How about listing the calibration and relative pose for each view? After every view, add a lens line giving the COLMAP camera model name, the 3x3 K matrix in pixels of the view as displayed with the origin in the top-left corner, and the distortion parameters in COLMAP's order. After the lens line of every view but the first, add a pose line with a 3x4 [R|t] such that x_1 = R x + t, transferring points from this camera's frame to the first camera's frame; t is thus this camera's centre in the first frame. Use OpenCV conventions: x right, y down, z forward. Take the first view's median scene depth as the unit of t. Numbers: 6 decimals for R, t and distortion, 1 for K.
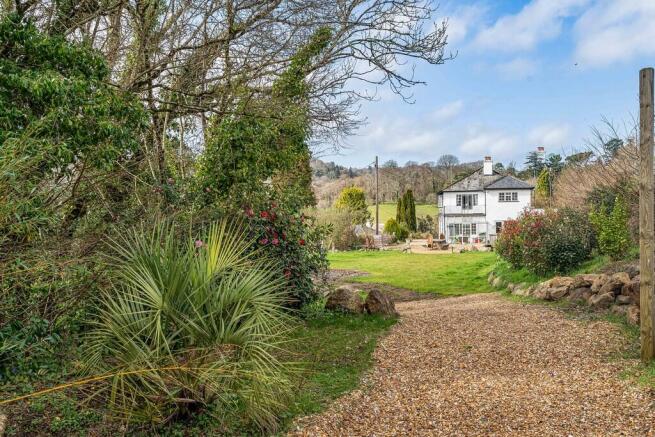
lens RADIAL K [[664.3, 0, 327.9], [0, 664.3, 220.3], [0, 0, 1]] dist [0.002305, 0.000000]
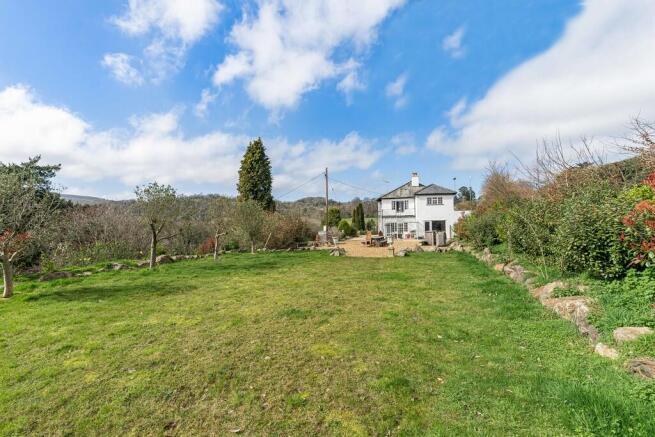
lens RADIAL K [[297.9, 0, 325.9], [0, 297.9, 215.9], [0, 0, 1]] dist [-0.001171, -0.000728]
pose [[0.999912, -0.000395, -0.013236, 0.075699], [-0.000035, 0.999473, -0.032462, 0.009829], [0.013242, 0.032460, 0.999385, 0.435017]]
